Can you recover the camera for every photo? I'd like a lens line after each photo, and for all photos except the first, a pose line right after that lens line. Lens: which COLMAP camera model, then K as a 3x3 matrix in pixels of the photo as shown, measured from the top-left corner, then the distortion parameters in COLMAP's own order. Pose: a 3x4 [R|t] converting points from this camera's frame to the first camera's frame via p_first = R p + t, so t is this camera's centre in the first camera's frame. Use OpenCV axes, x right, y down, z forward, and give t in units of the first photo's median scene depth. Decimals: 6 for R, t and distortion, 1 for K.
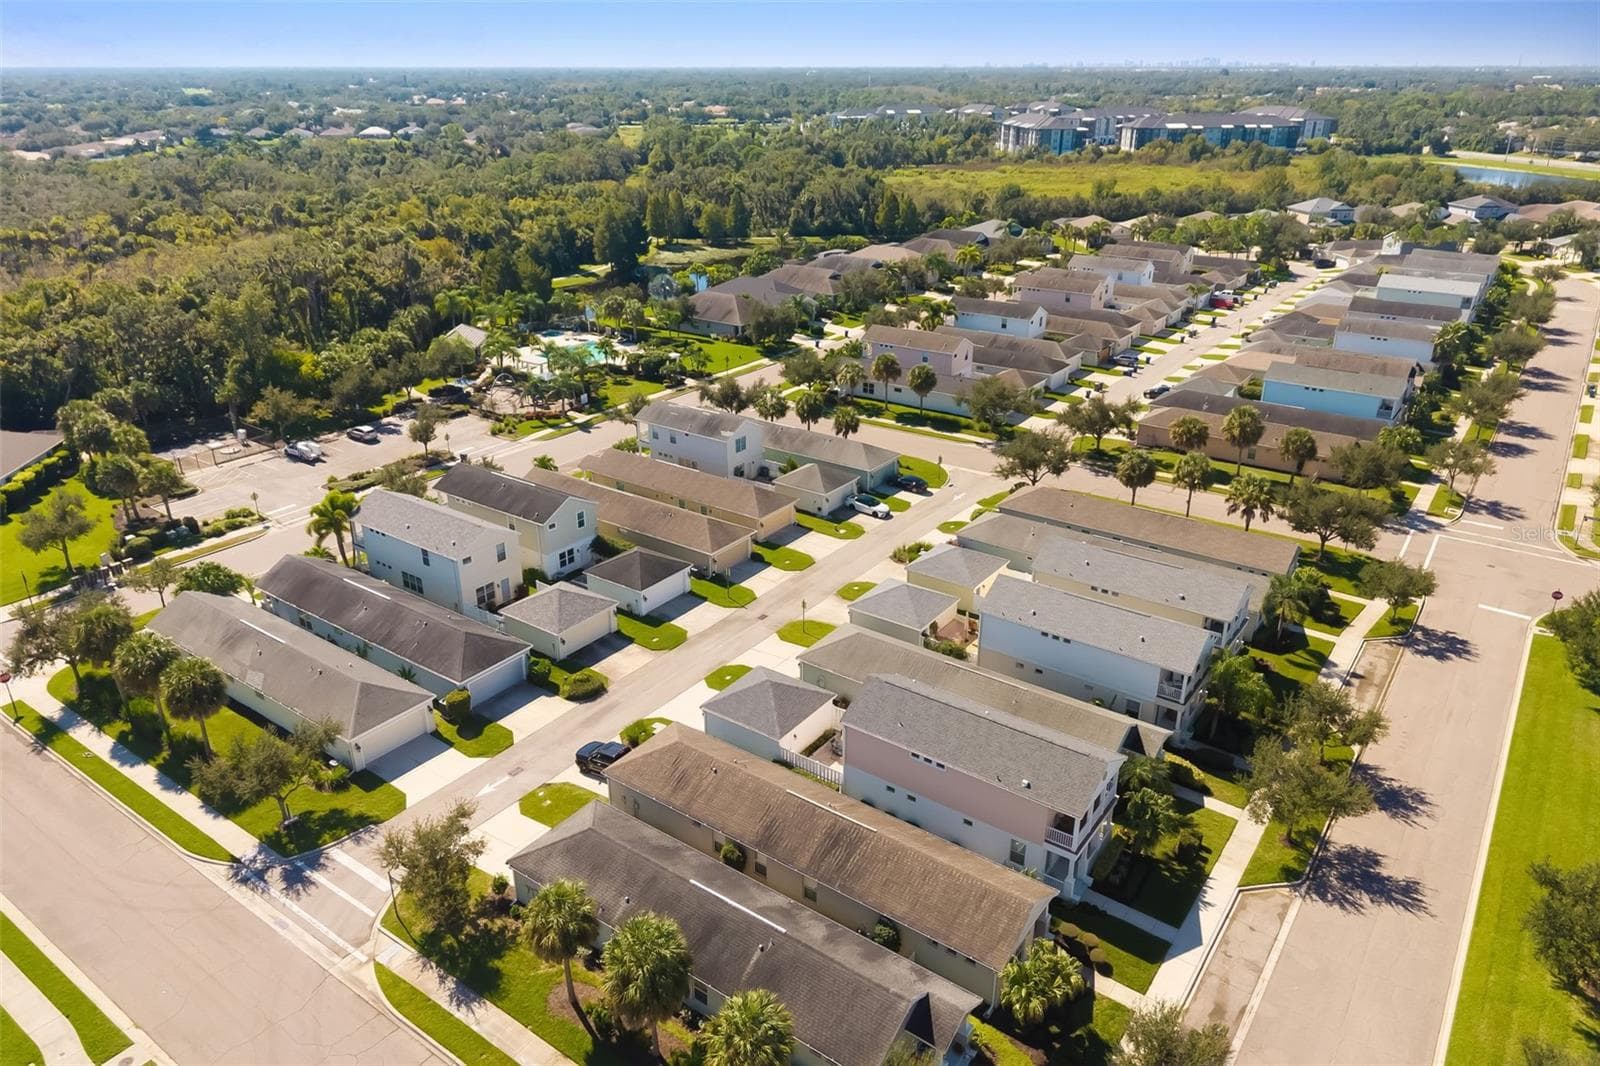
lens RADIAL K [[1083.4, 0, 792.9], [0, 1083.4, 535.4], [0, 0, 1]] dist [0.024388, -0.025264]
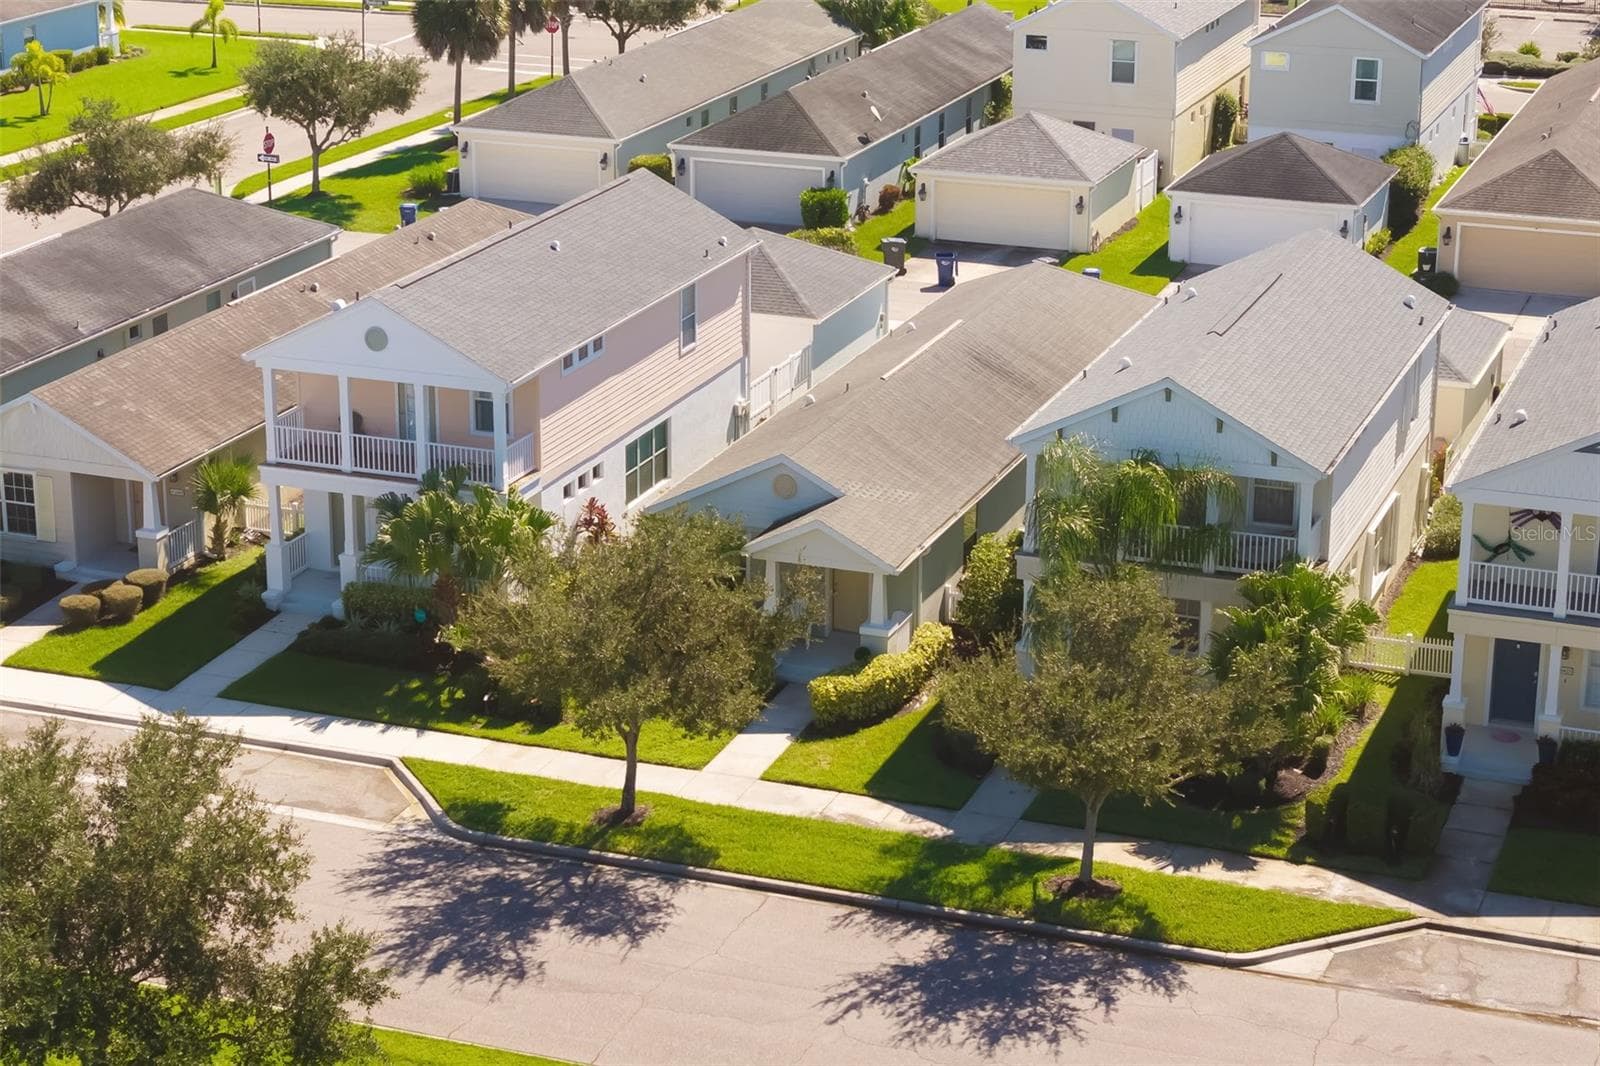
lens RADIAL K [[3255.6, 0, 799.0], [0, 3255.6, 560.1], [0, 0, 1]] dist [-0.085548, 0.537261]
pose [[0.262778, 0.301996, -0.916377, 0.641998], [-0.393591, 0.900691, 0.183962, 0.005142], [0.880928, 0.312337, 0.355544, 0.321081]]
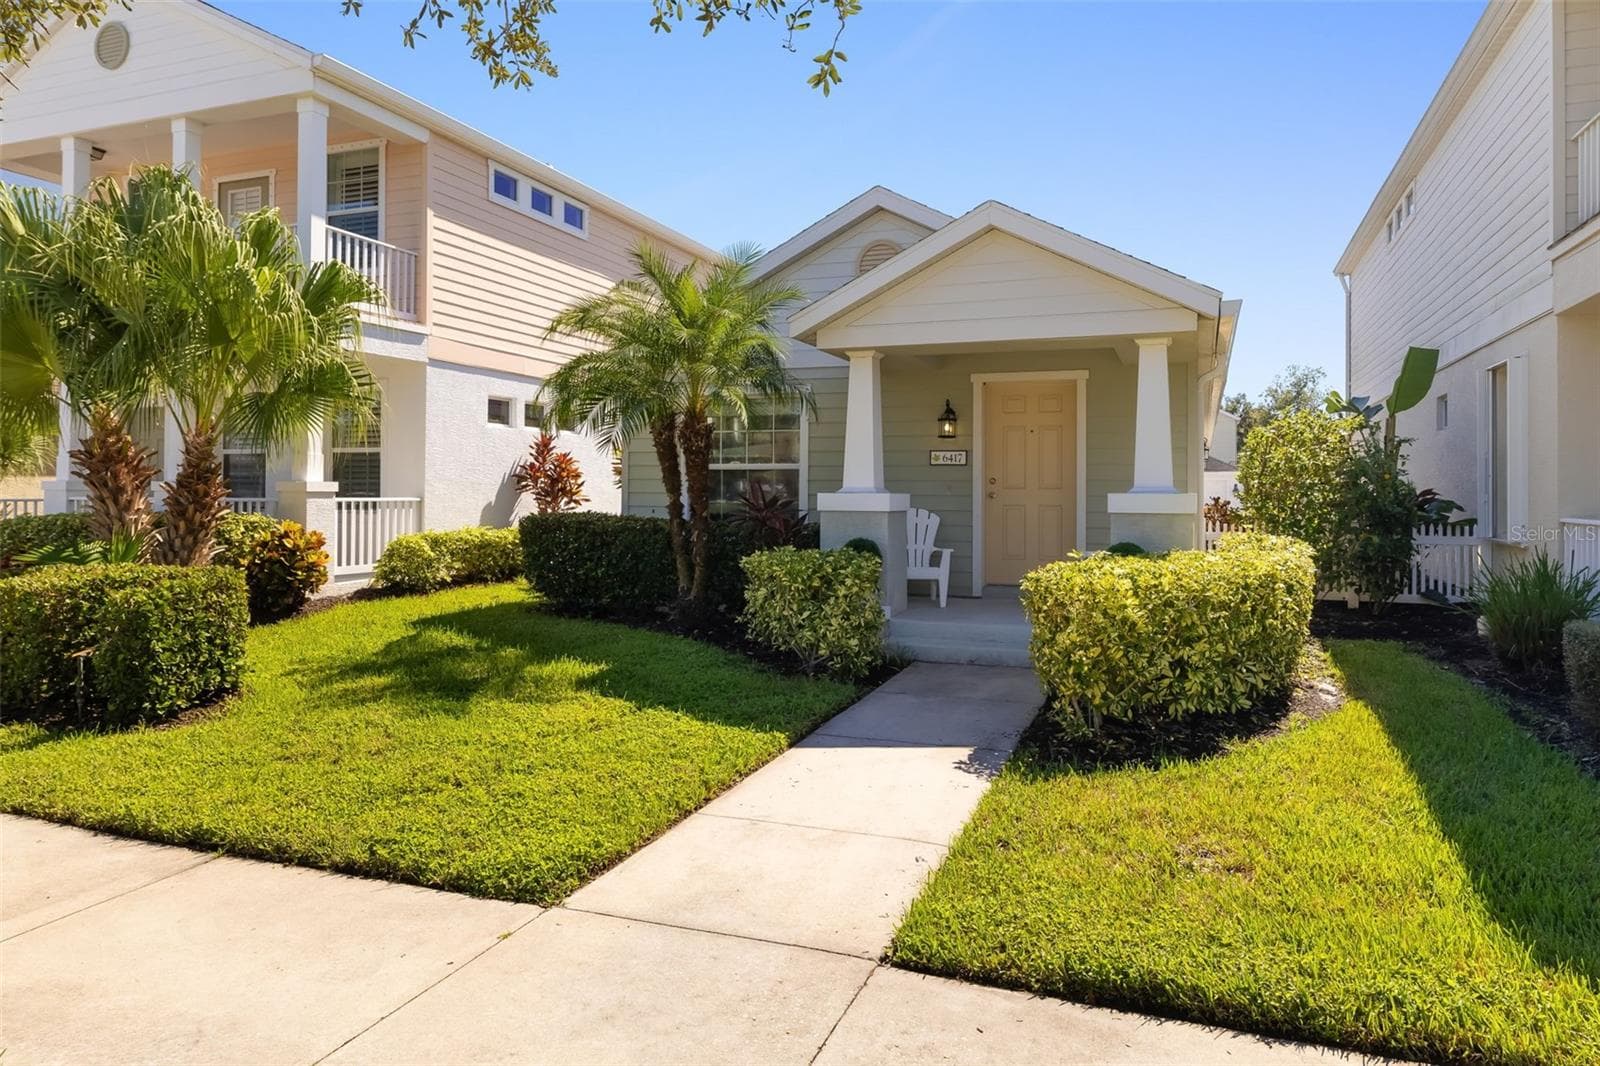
lens RADIAL K [[1049.1, 0, 801.6], [0, 1049.1, 480.6], [0, 0, 1]] dist [-0.001617, -0.000605]
pose [[0.253565, -0.011506, -0.967250, 0.229593], [-0.394376, 0.911822, -0.114232, 0.119312], [0.883274, 0.410425, 0.226669, 0.486339]]
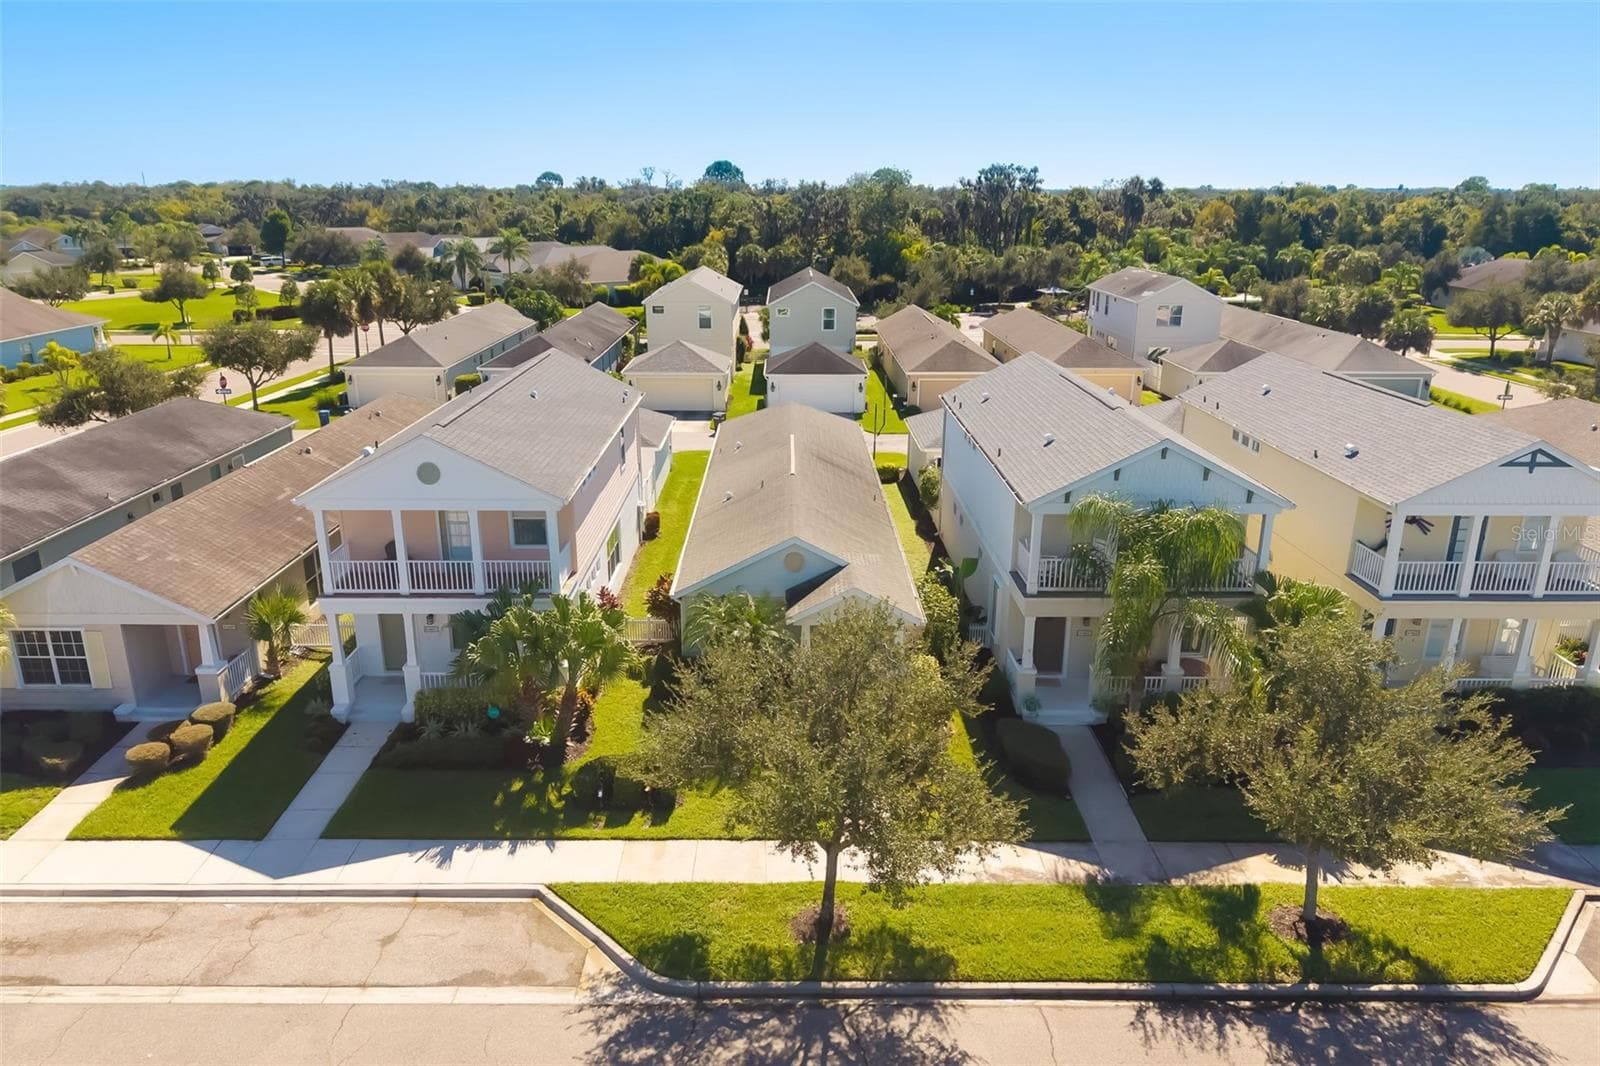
lens RADIAL K [[1083.4, 0, 792.9], [0, 1083.4, 535.4], [0, 0, 1]] dist [0.024388, -0.025264]
pose [[0.588725, 0.244044, -0.770614, 0.318601], [-0.328397, 0.943327, 0.047855, 0.077106], [0.738619, 0.224894, 0.635503, 0.364284]]
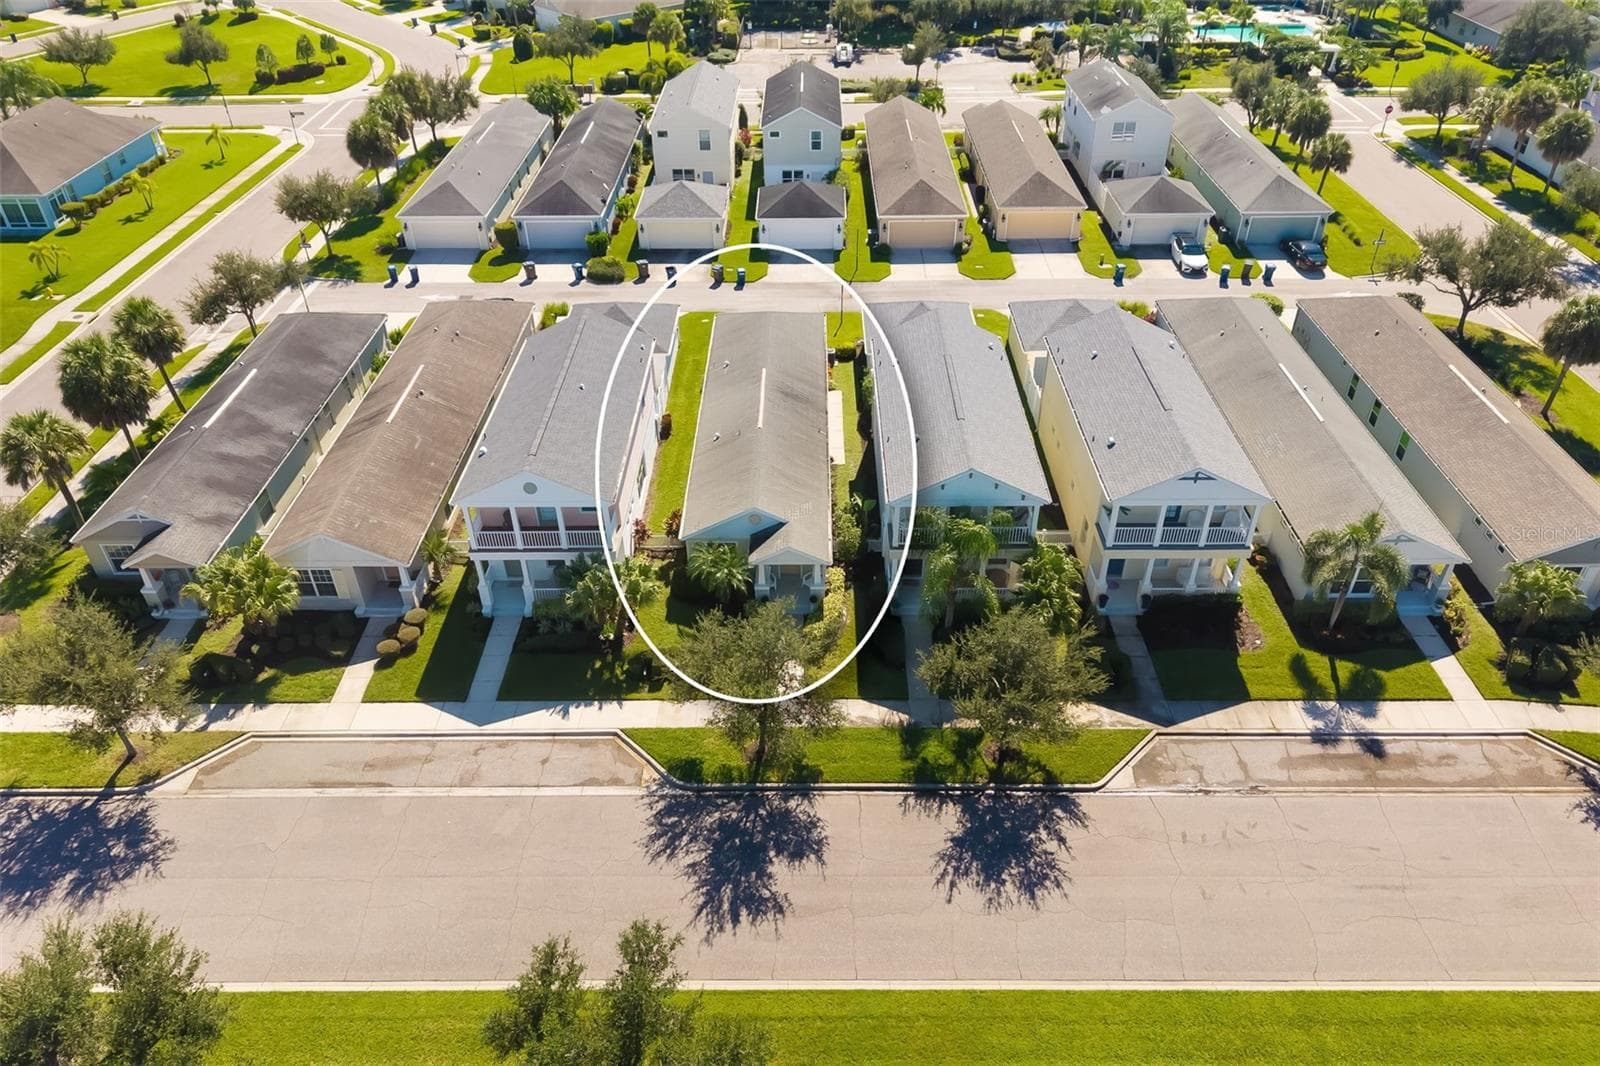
lens RADIAL K [[1079.4, 0, 808.7], [0, 1079.4, 565.5], [0, 0, 1]] dist [0.038586, -0.022978]
pose [[0.581870, 0.491611, -0.647878, 0.396735], [-0.318558, 0.870738, 0.374616, -0.030583], [0.748297, -0.011591, 0.663263, 0.285006]]
